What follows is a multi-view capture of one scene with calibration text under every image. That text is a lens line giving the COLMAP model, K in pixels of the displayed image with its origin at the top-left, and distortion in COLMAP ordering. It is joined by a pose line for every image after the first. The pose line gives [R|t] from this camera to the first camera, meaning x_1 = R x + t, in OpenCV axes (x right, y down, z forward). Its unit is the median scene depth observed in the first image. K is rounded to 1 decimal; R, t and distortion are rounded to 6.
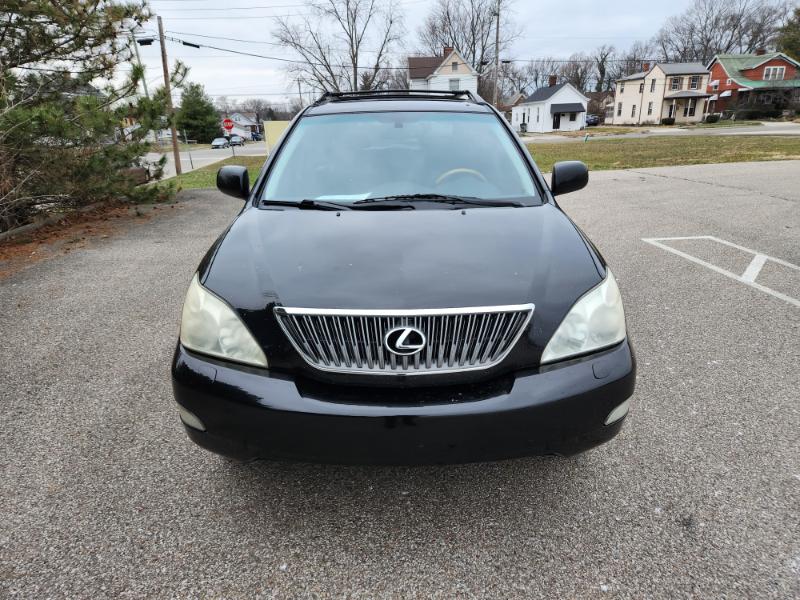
lens RADIAL K [[533.7, 0, 399.9], [0, 533.7, 313.2], [0, 0, 1]] dist [0.071777, -0.057949]
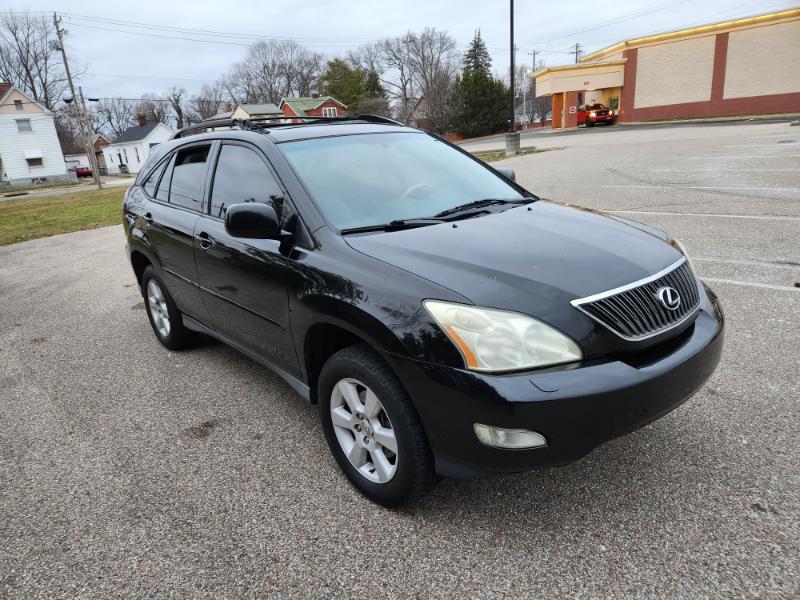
lens RADIAL K [[533.7, 0, 398.5], [0, 533.7, 310.7], [0, 0, 1]] dist [0.071777, -0.057949]
pose [[0.758990, -0.234636, 0.607355, -0.254472], [0.275146, 0.961011, 0.027420, -0.025965], [-0.590108, 0.146300, 0.793957, 0.082736]]
